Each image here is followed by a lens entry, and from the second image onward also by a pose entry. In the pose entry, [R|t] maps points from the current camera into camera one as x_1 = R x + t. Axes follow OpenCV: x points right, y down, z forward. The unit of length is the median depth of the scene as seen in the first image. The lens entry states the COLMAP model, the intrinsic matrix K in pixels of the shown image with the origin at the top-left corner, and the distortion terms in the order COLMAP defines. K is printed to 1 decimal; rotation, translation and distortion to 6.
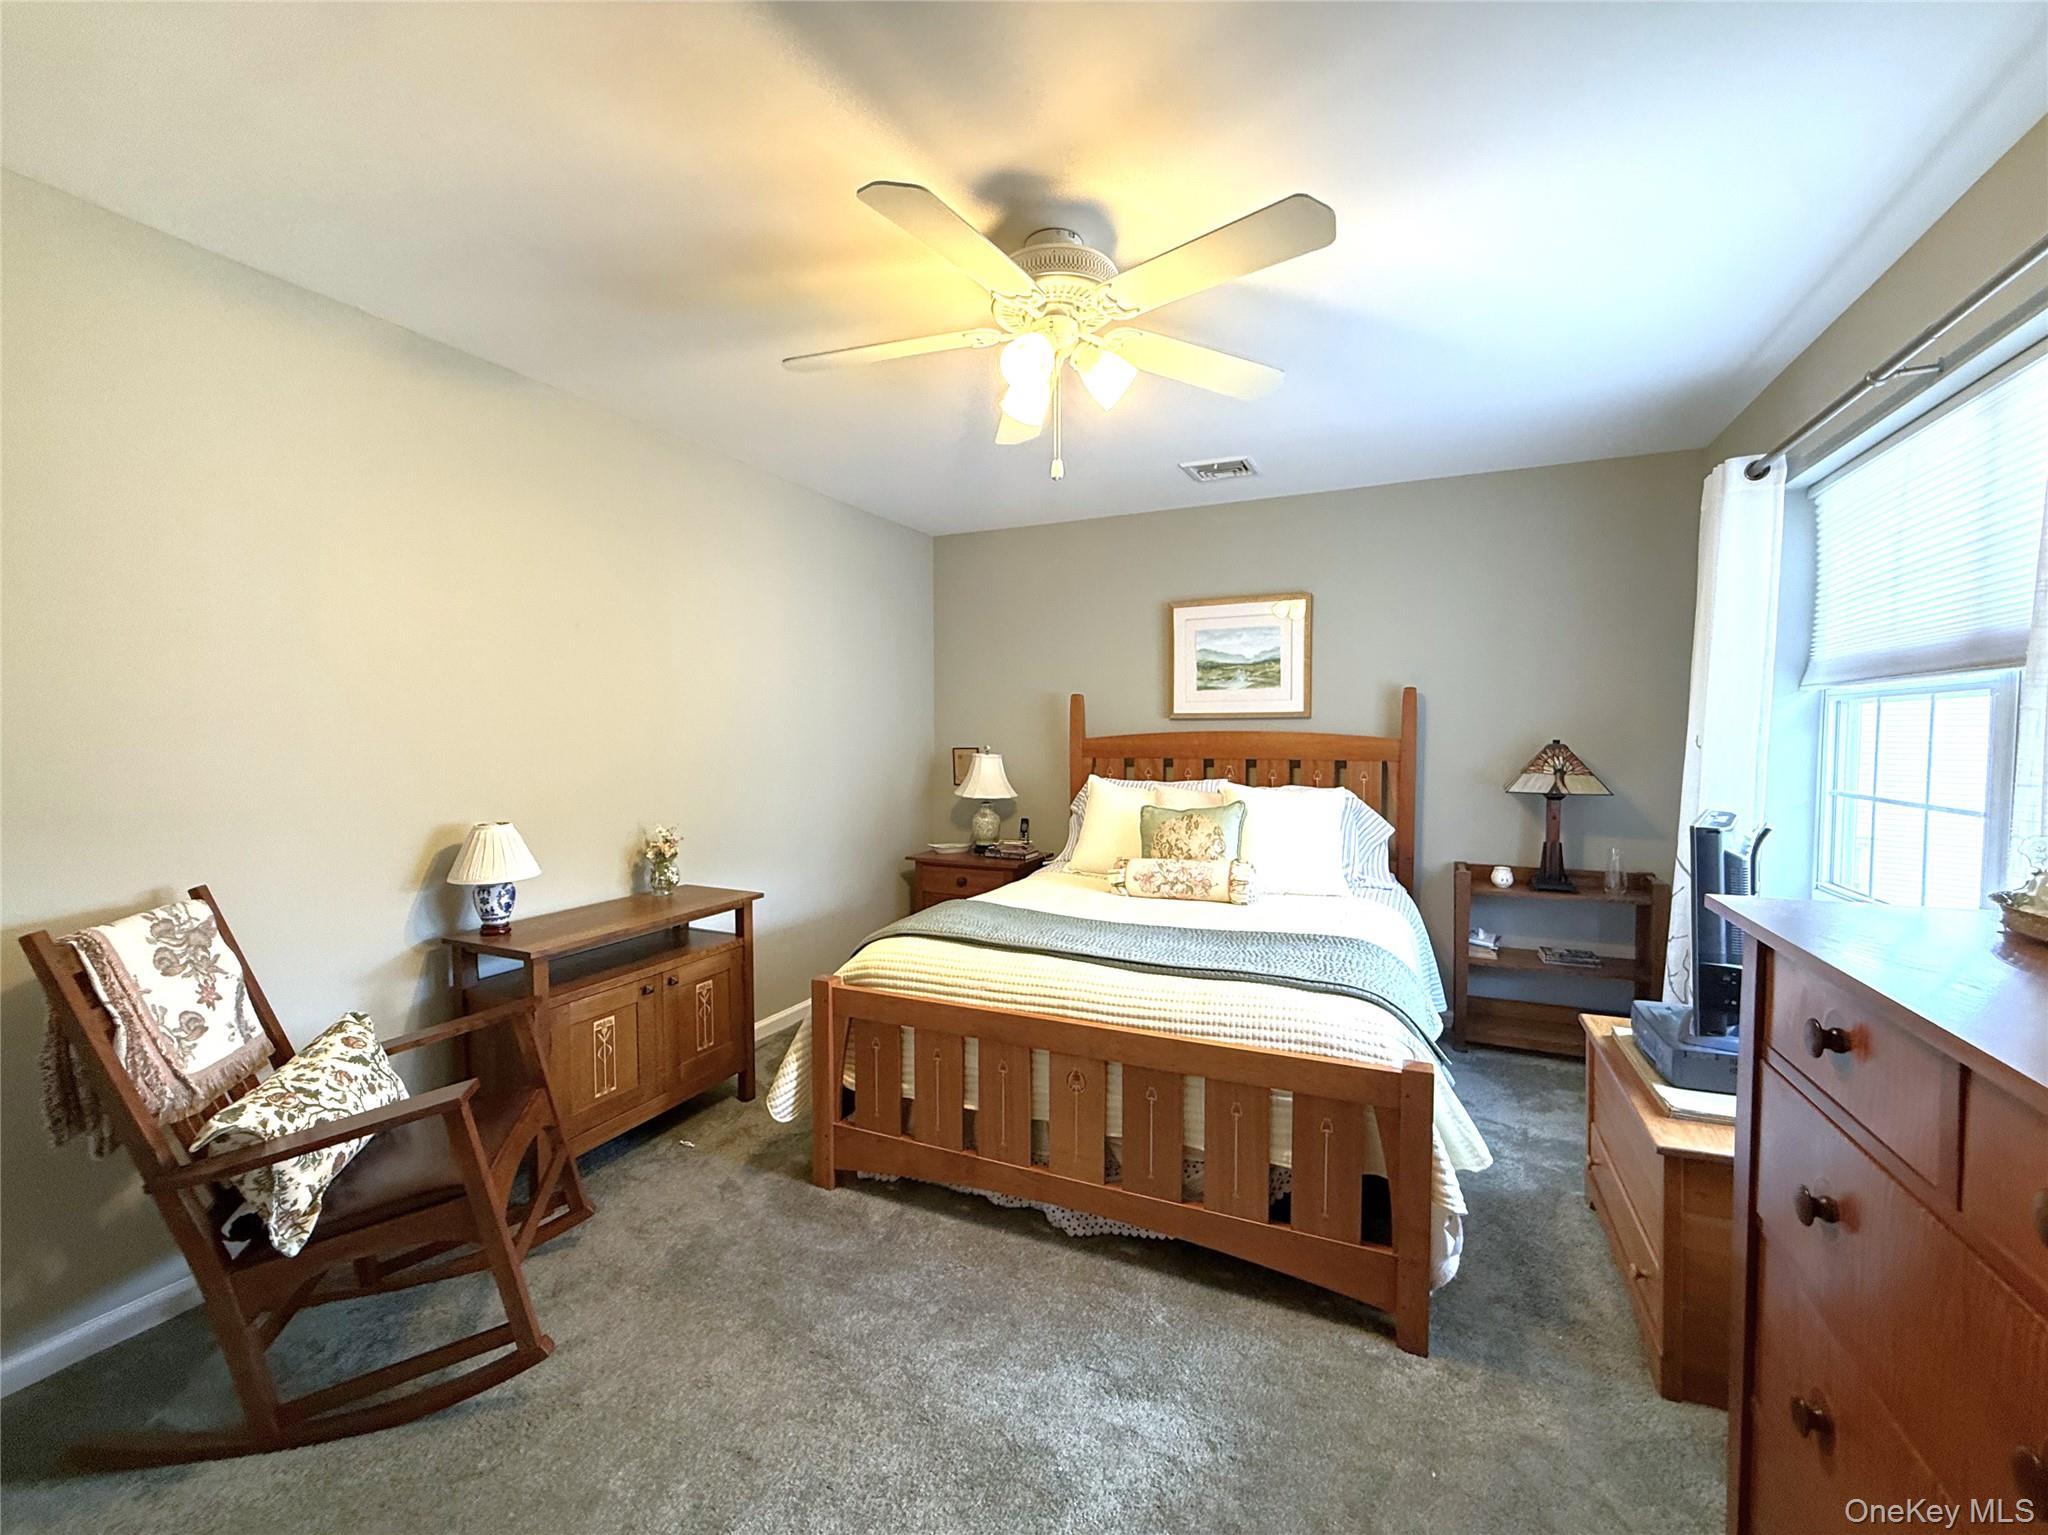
lens RADIAL K [[836.5, 0, 1024.0], [0, 836.5, 767.5], [0, 0, 1]] dist [-0.000413, 0.000031]
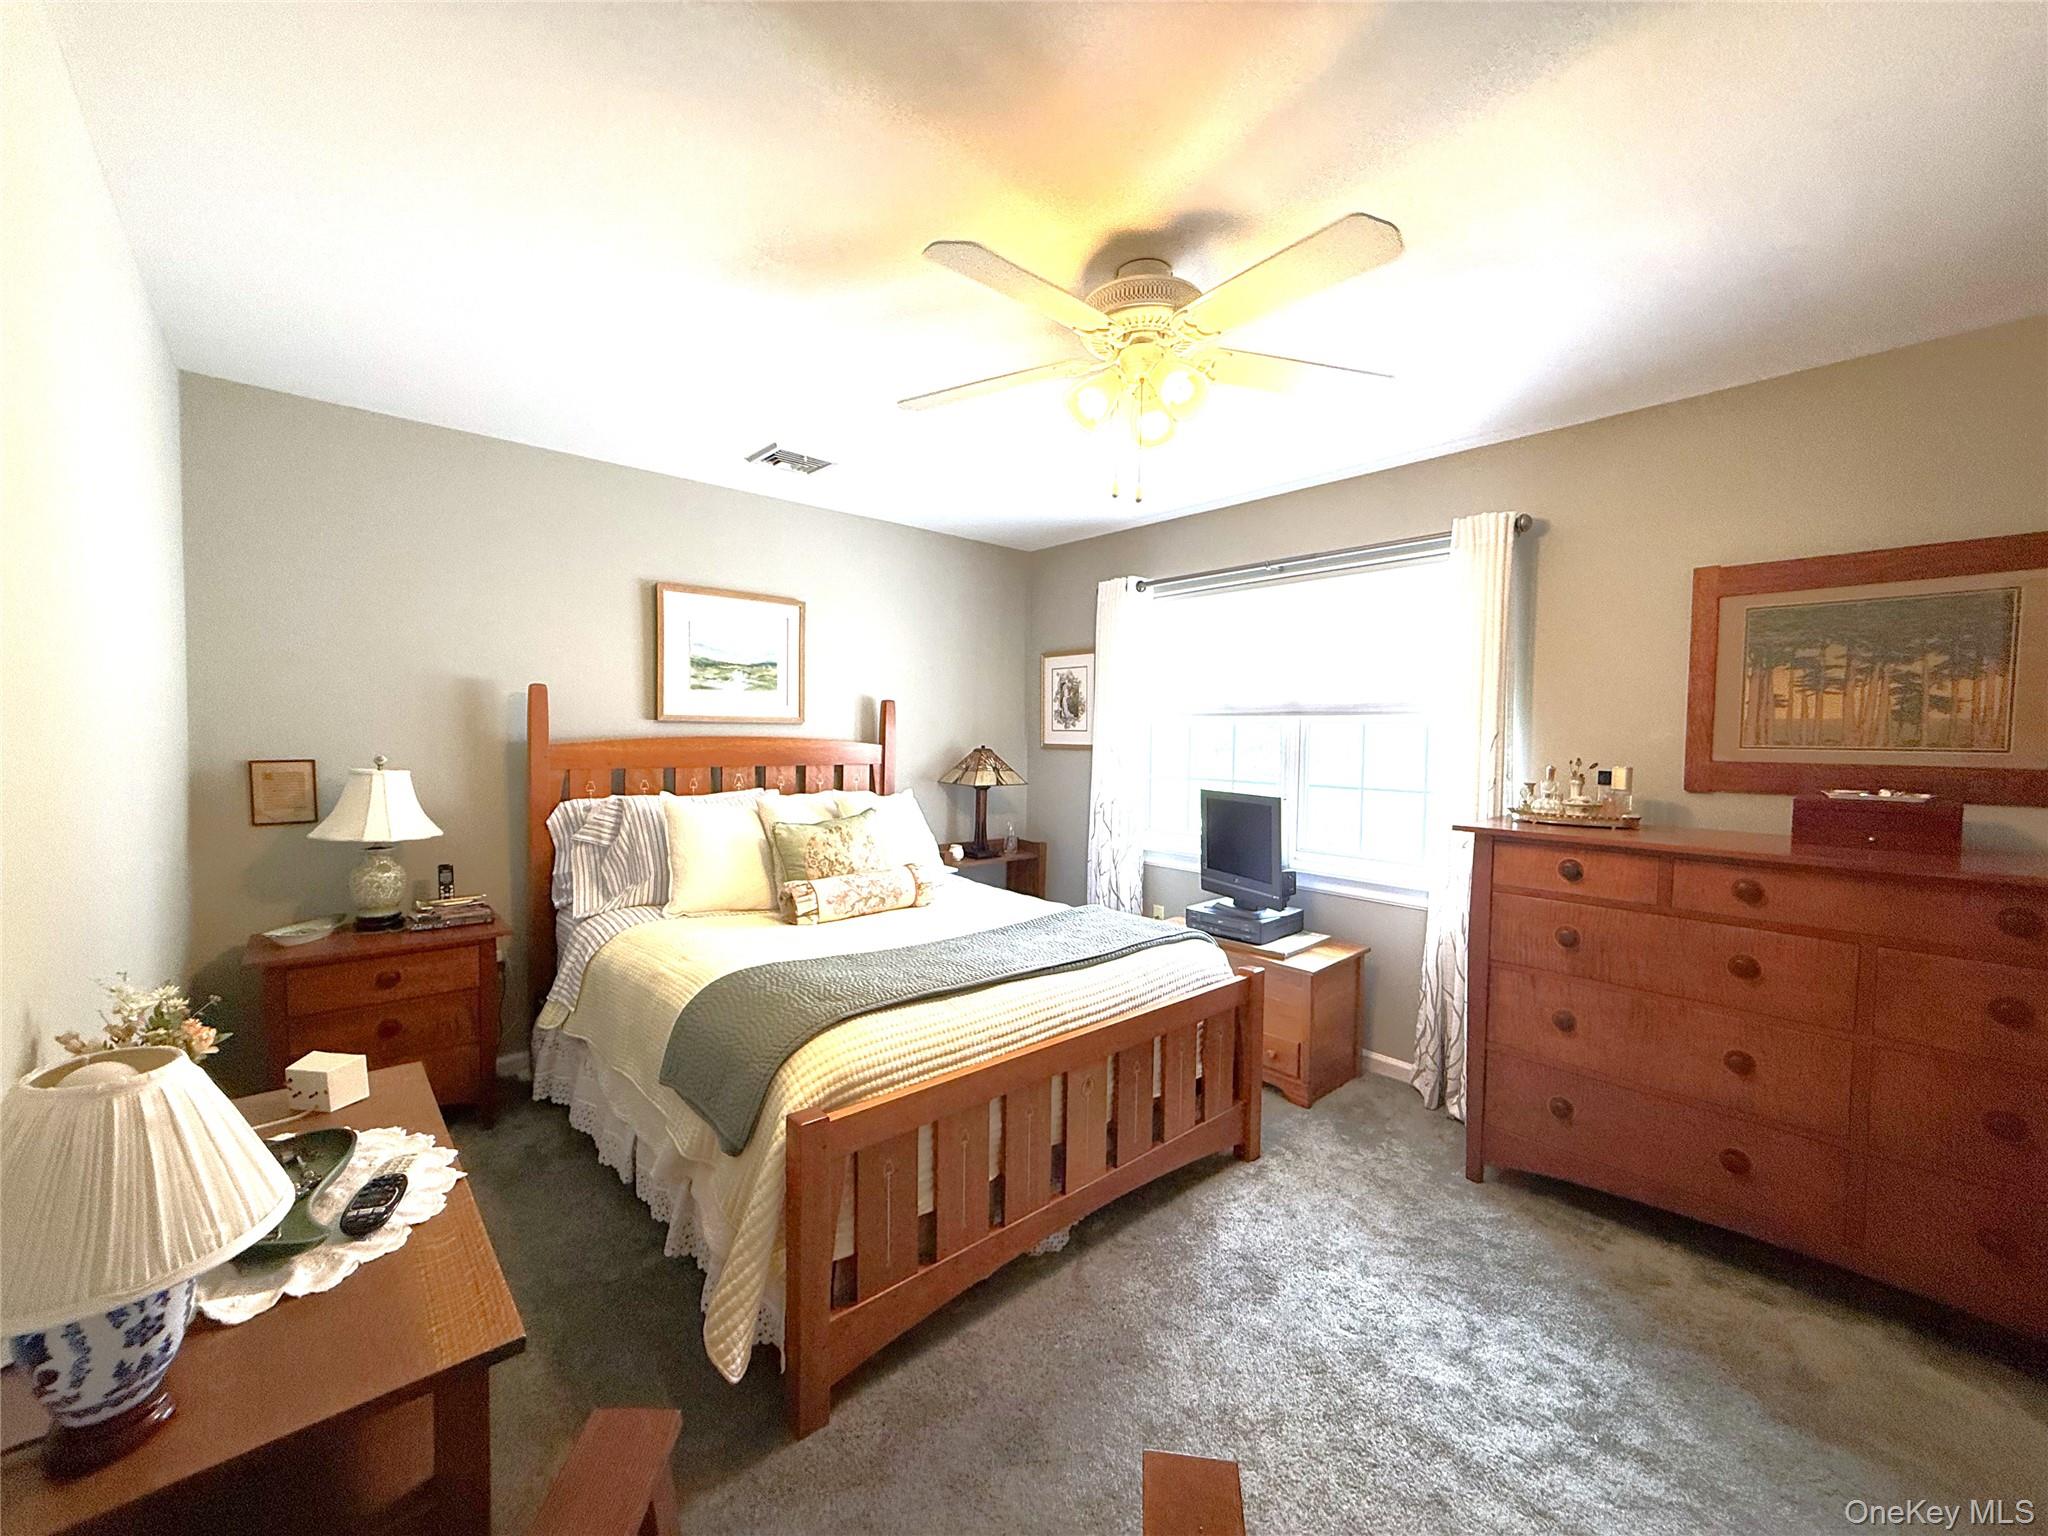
lens RADIAL K [[815.7, 0, 1024.0], [0, 815.7, 768.0], [0, 0, 1]] dist [-0.000075, 0.000097]
pose [[0.395059, -0.030922, 0.918135, -0.534944], [0.026133, 0.999407, 0.022415, -0.023986], [-0.918284, 0.015138, 0.395633, 0.413969]]
